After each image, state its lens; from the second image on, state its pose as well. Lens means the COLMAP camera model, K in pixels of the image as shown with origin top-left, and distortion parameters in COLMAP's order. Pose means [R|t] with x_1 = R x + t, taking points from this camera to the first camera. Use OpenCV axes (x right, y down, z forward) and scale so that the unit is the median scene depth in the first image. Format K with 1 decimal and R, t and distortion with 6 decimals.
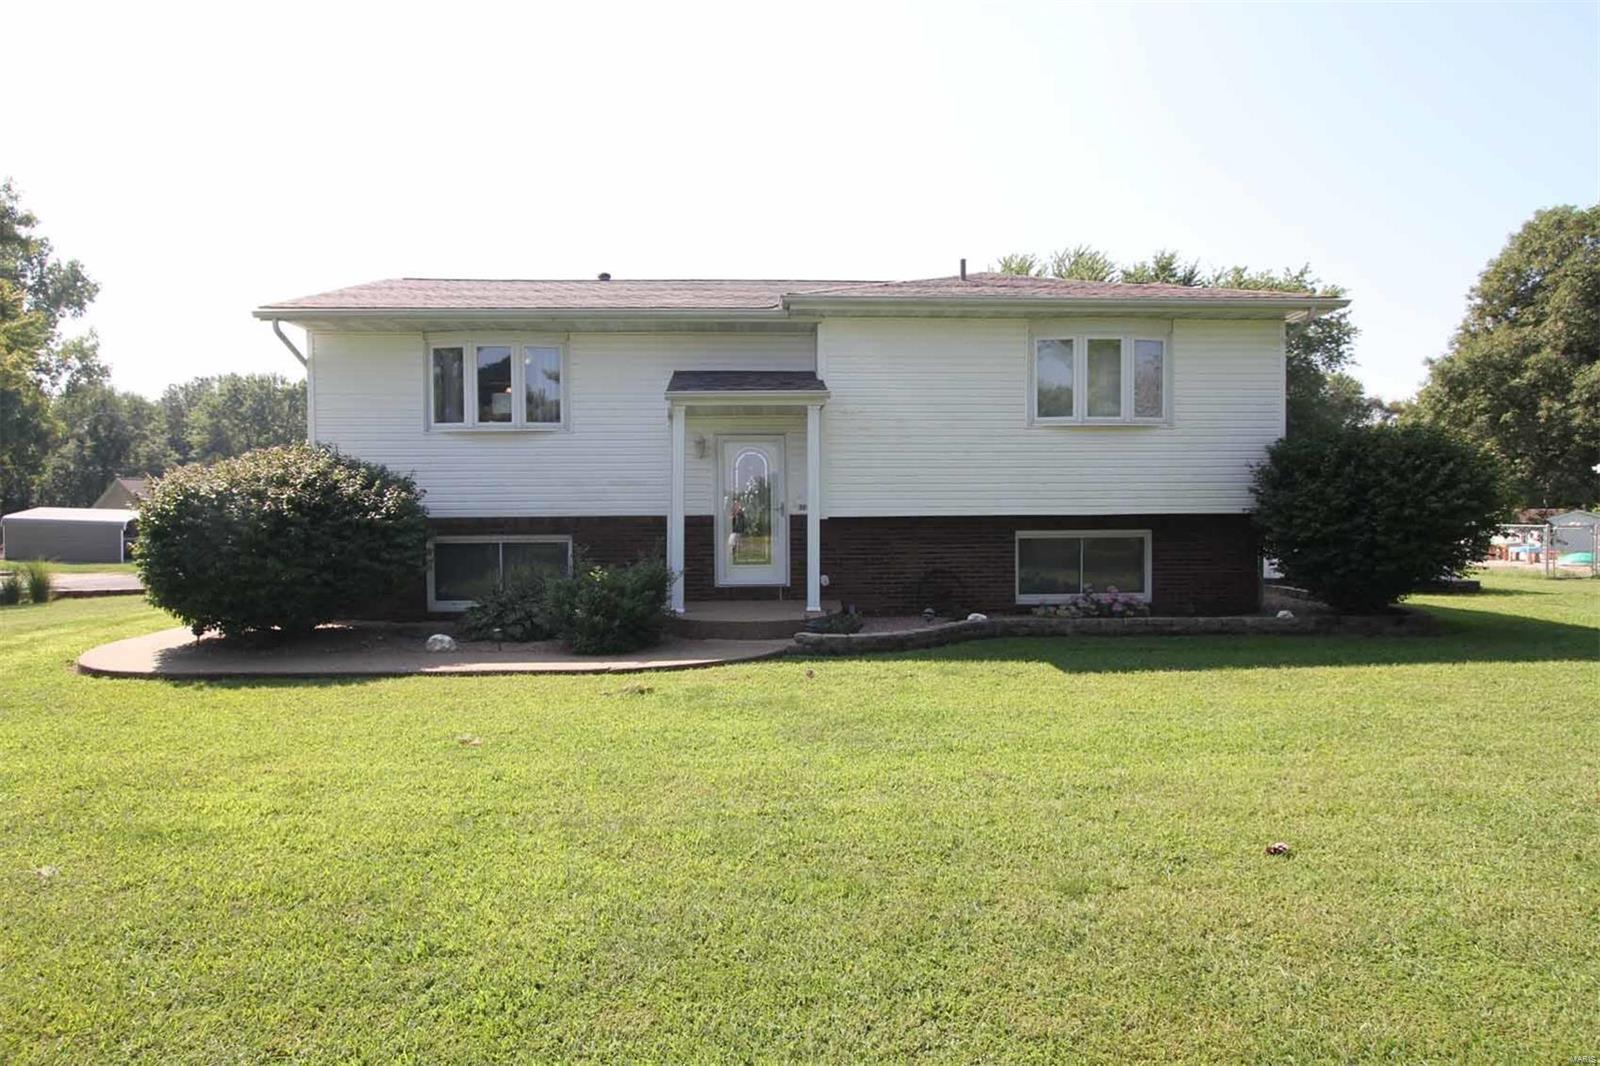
lens RADIAL K [[897.9, 0, 803.2], [0, 897.9, 529.8], [0, 0, 1]] dist [-0.003254, -0.000463]
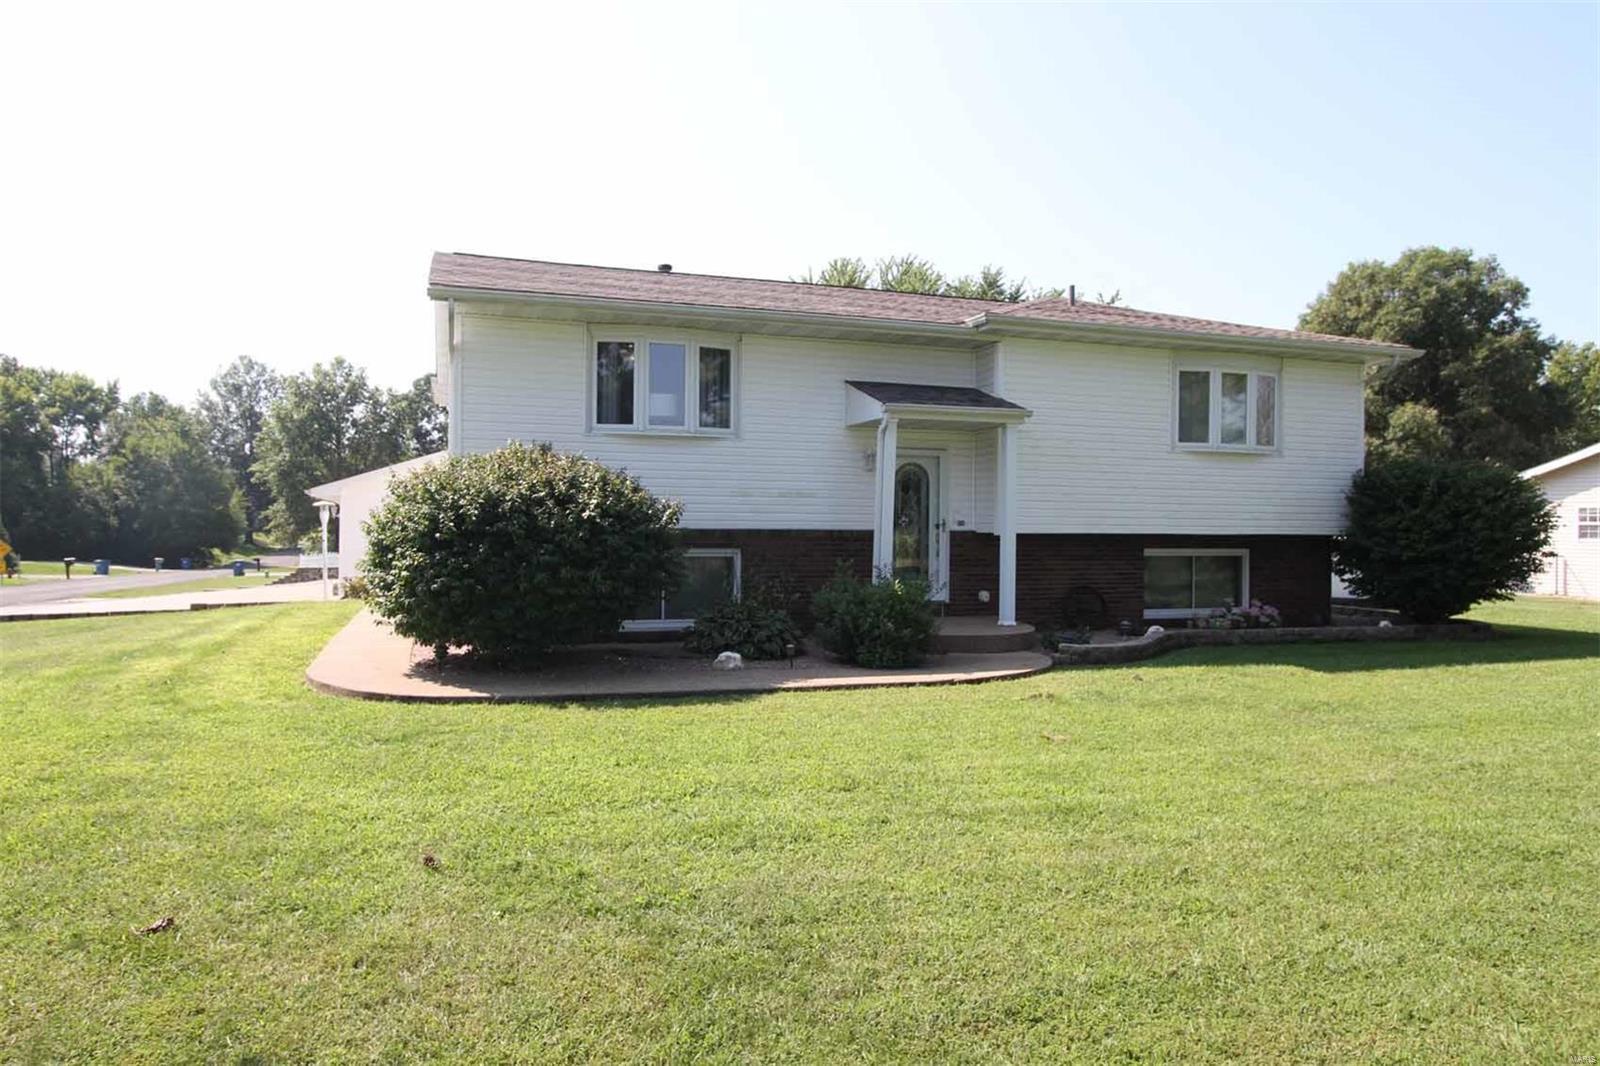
lens RADIAL K [[1017.5, 0, 784.1], [0, 1017.5, 537.0], [0, 0, 1]] dist [-0.003640, 0.003286]
pose [[0.964501, 0.011953, 0.263810, -0.509443], [-0.008489, 0.999862, -0.014267, 0.008584], [-0.263944, 0.011521, 0.964469, -0.042286]]
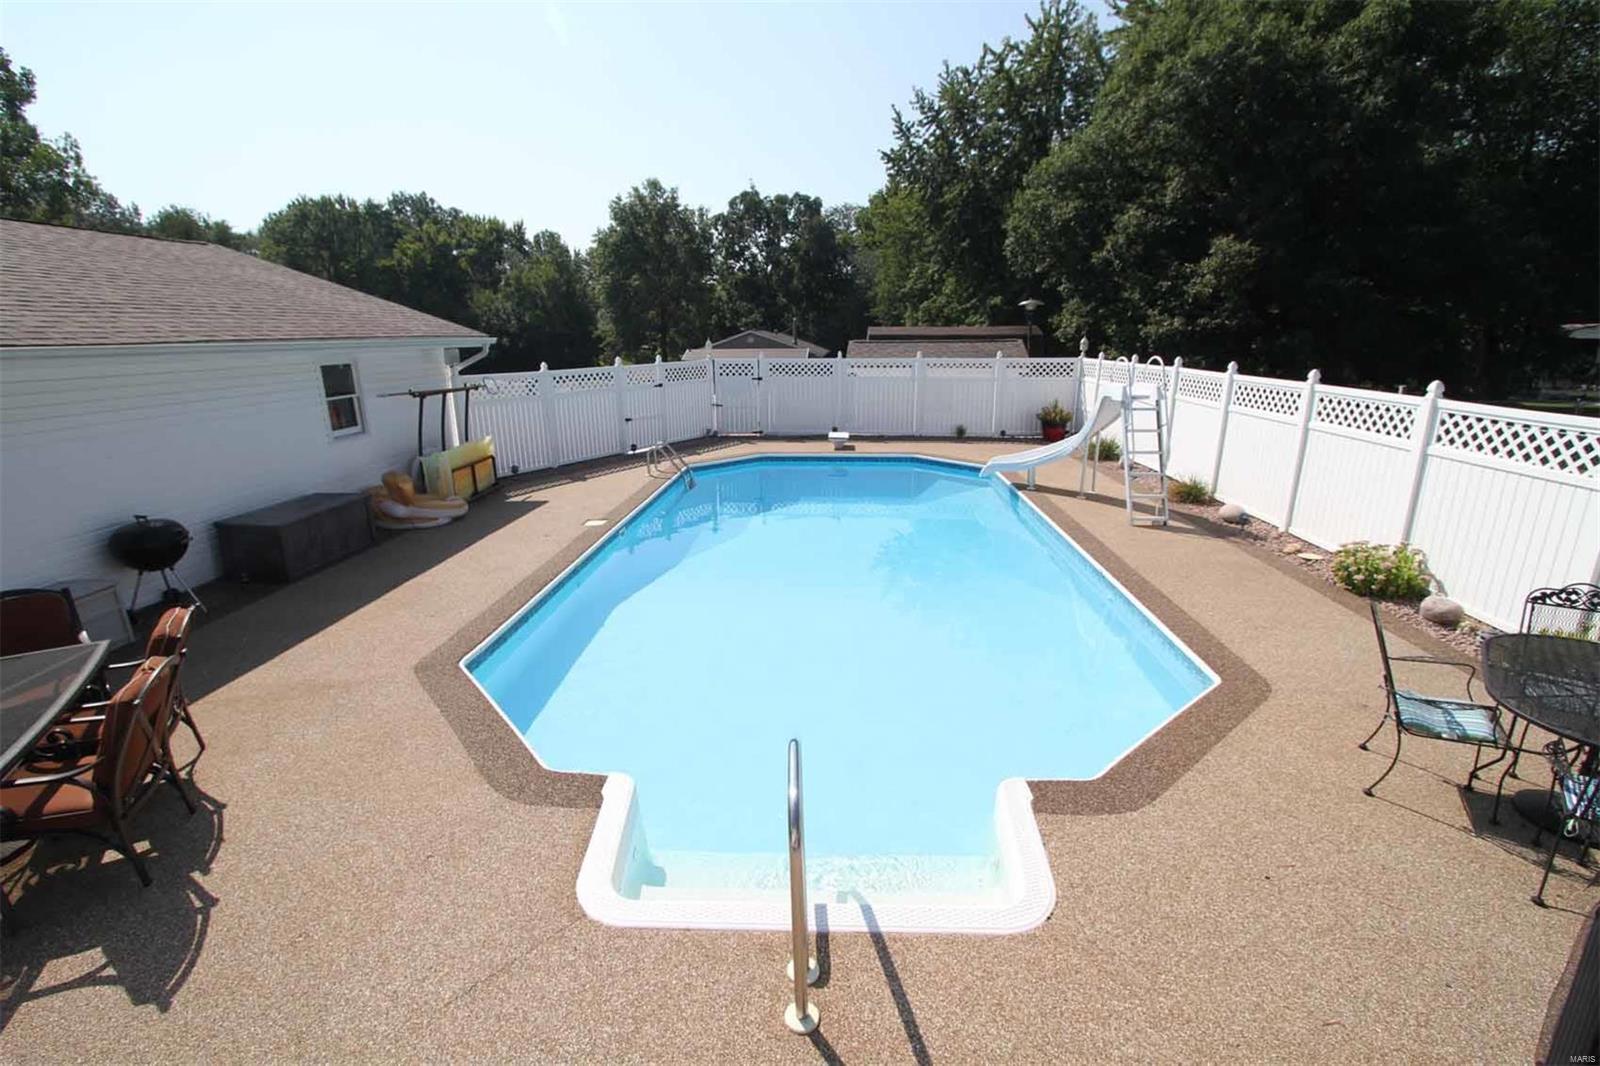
lens RADIAL K [[713.3, 0, 798.3], [0, 713.3, 540.8], [0, 0, 1]] dist [-0.011914, -0.000177]
pose [[0.984714, 0.039032, -0.169747, 0.456829], [0.007307, 0.964451, 0.264160, -0.098434], [0.174024, -0.261362, 0.949424, 1.983452]]
